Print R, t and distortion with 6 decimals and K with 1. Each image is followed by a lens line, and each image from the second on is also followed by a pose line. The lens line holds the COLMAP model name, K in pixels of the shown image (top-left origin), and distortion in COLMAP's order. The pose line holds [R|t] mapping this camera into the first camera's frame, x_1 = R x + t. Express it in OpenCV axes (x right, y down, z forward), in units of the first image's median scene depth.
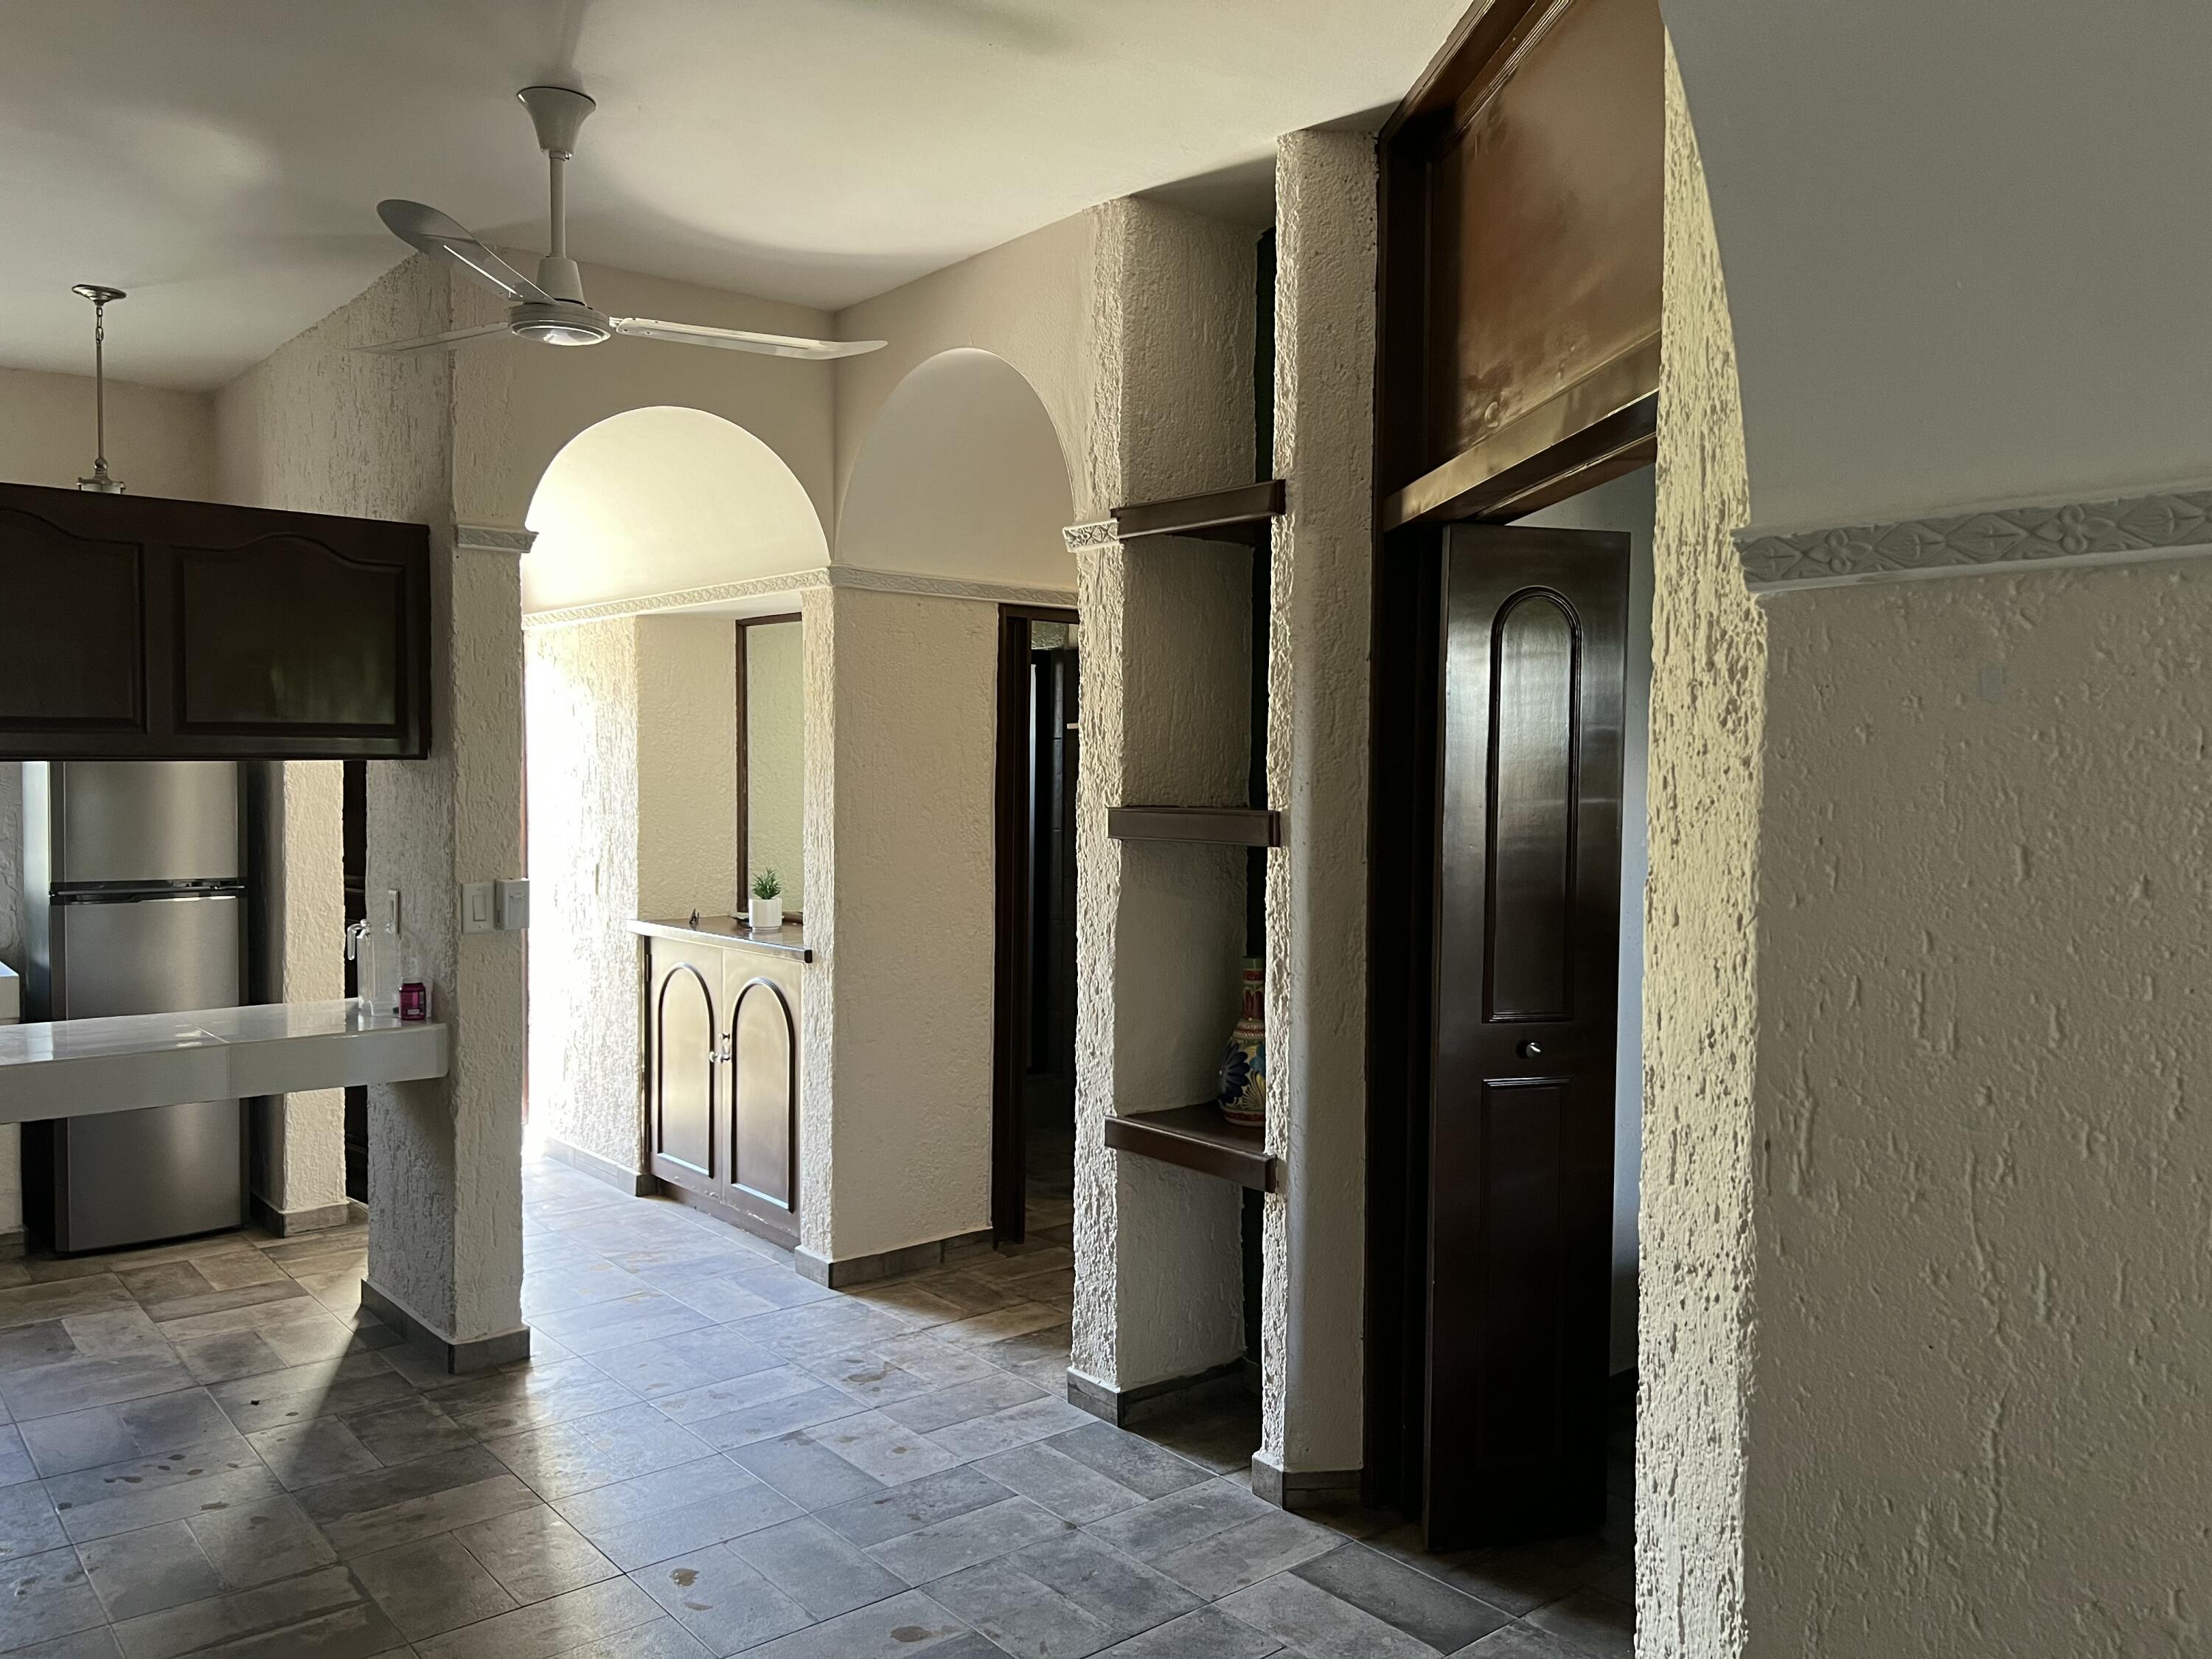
lens RADIAL K [[1691.0, 0, 1109.4], [0, 1691.0, 826.0], [0, 0, 1]] dist [-0.010452, -0.007876]
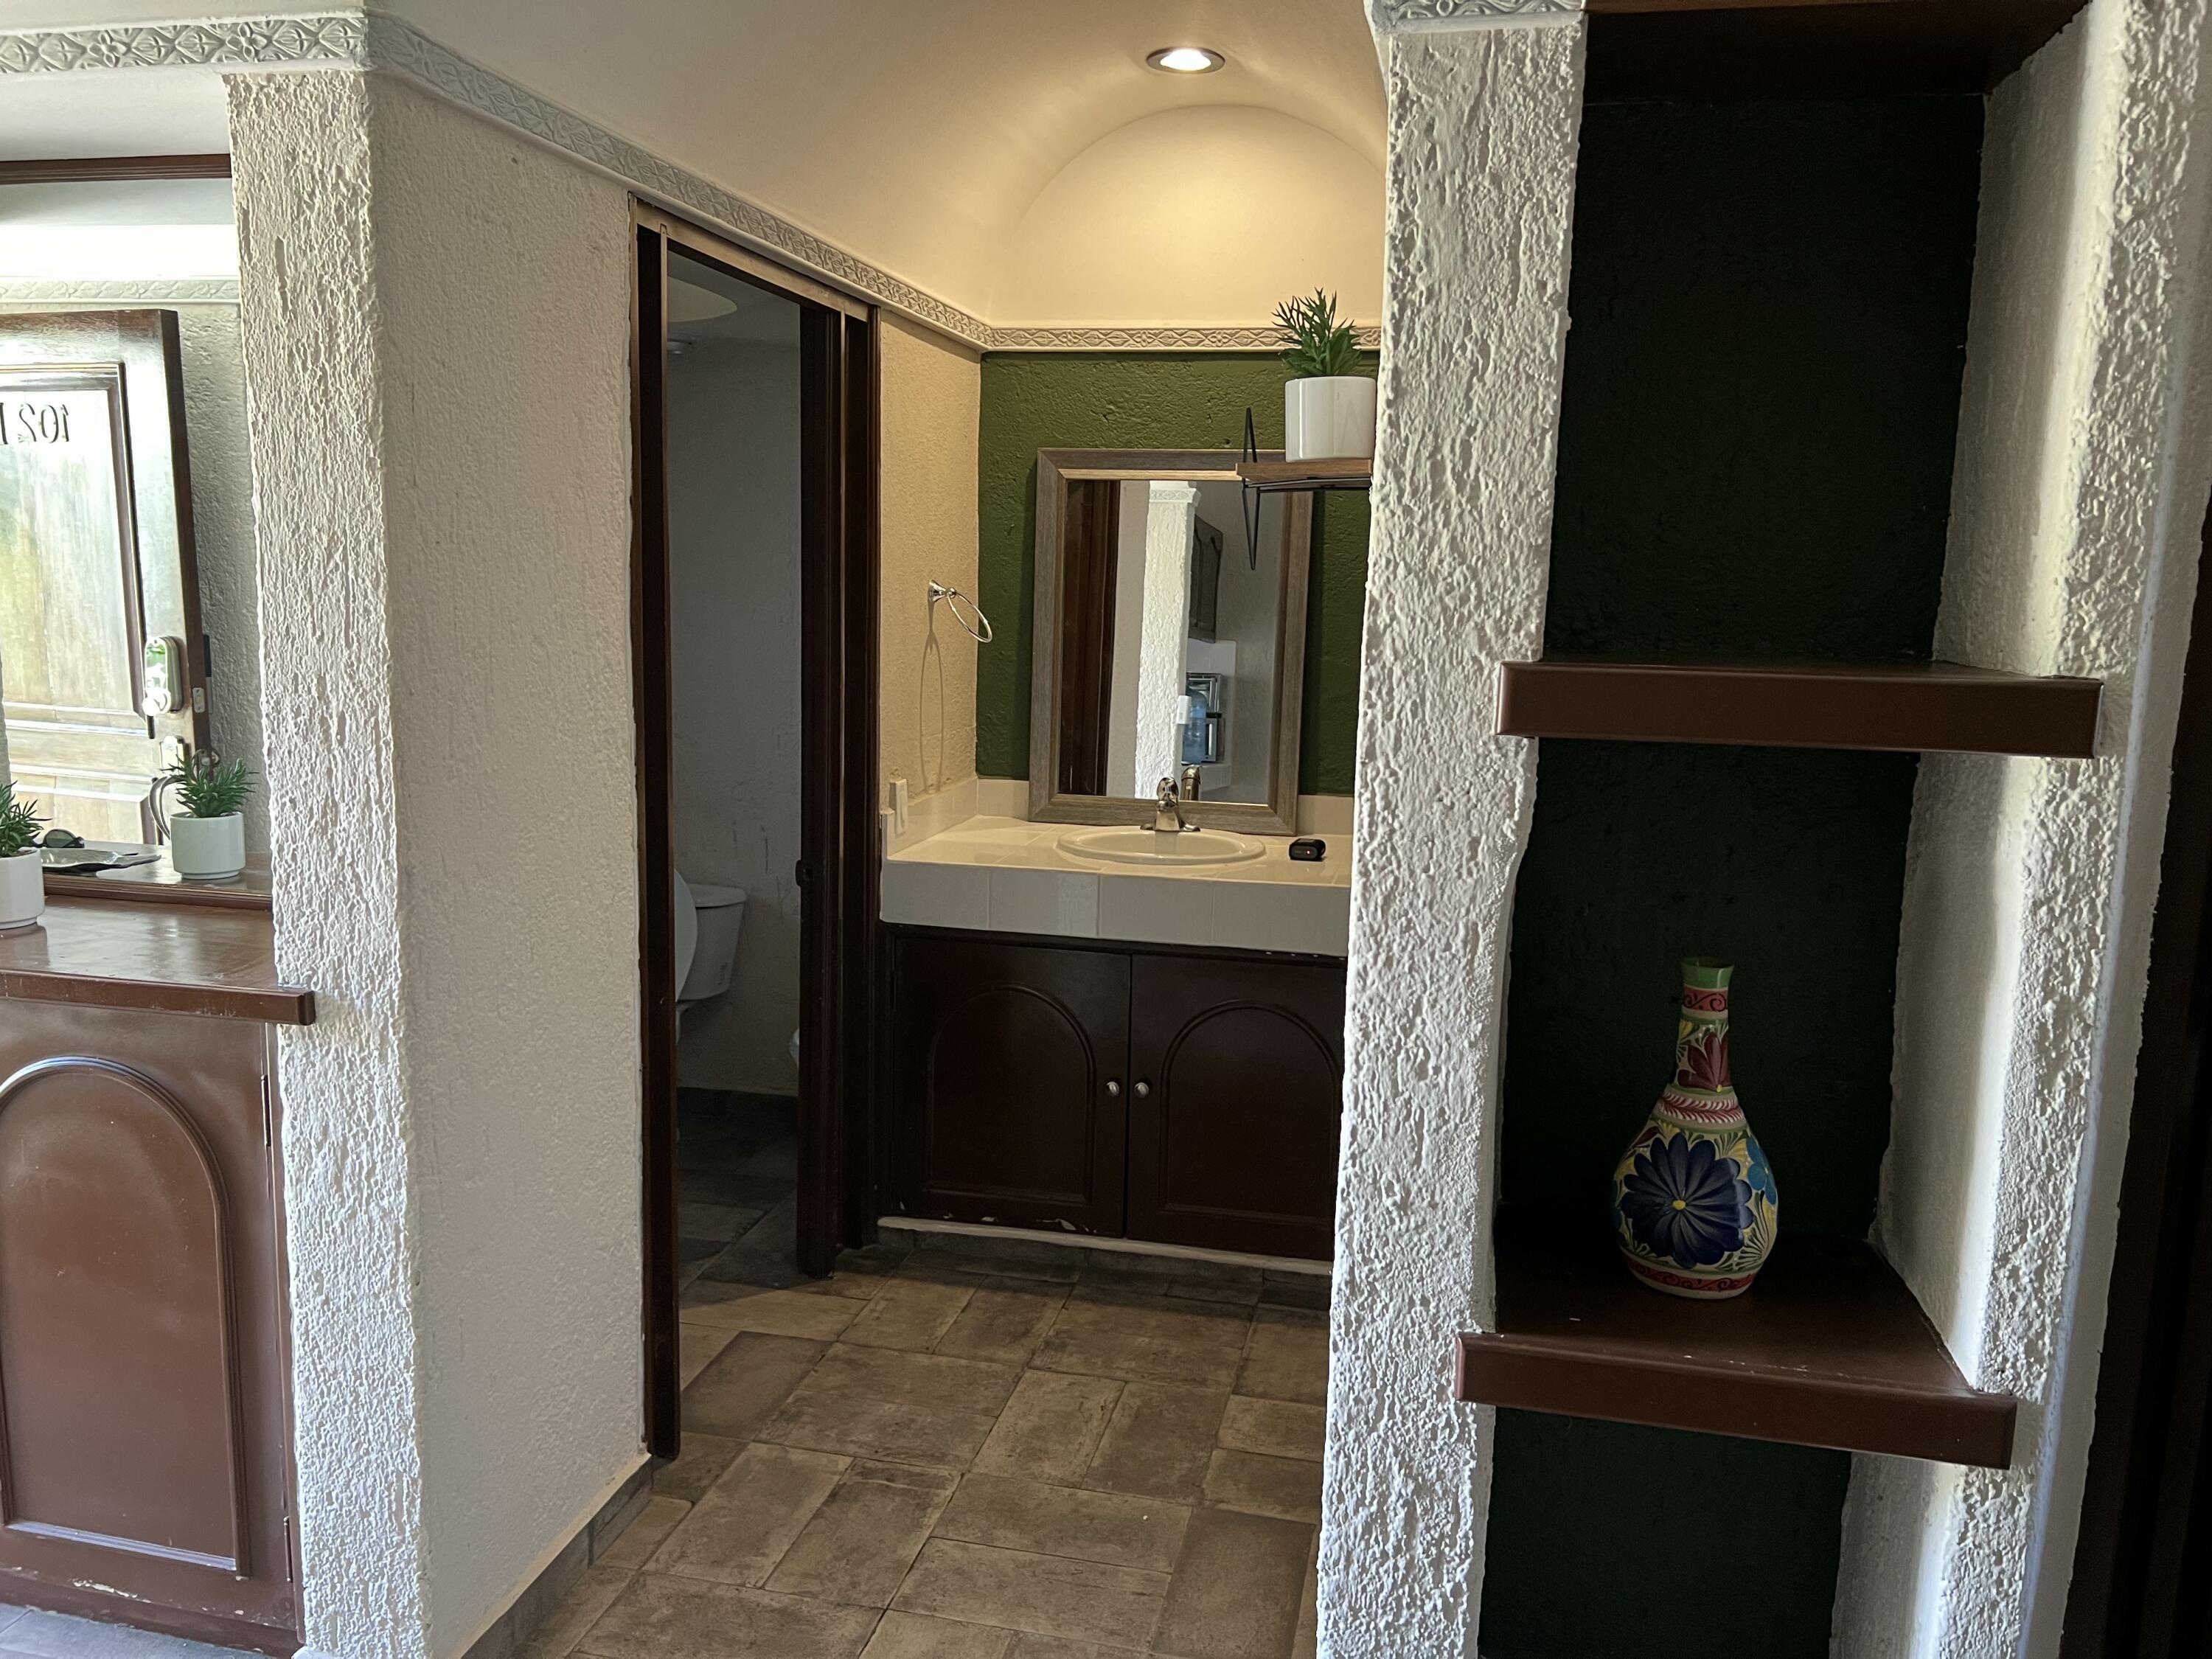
lens RADIAL K [[1691.0, 0, 1106.9], [0, 1691.0, 838.3], [0, 0, 1]] dist [-0.010452, -0.007876]
pose [[0.784856, -0.085877, 0.613699, -0.278423], [0.000063, 0.990362, 0.138505, -0.021134], [-0.619678, -0.108668, 0.777297, 0.574716]]
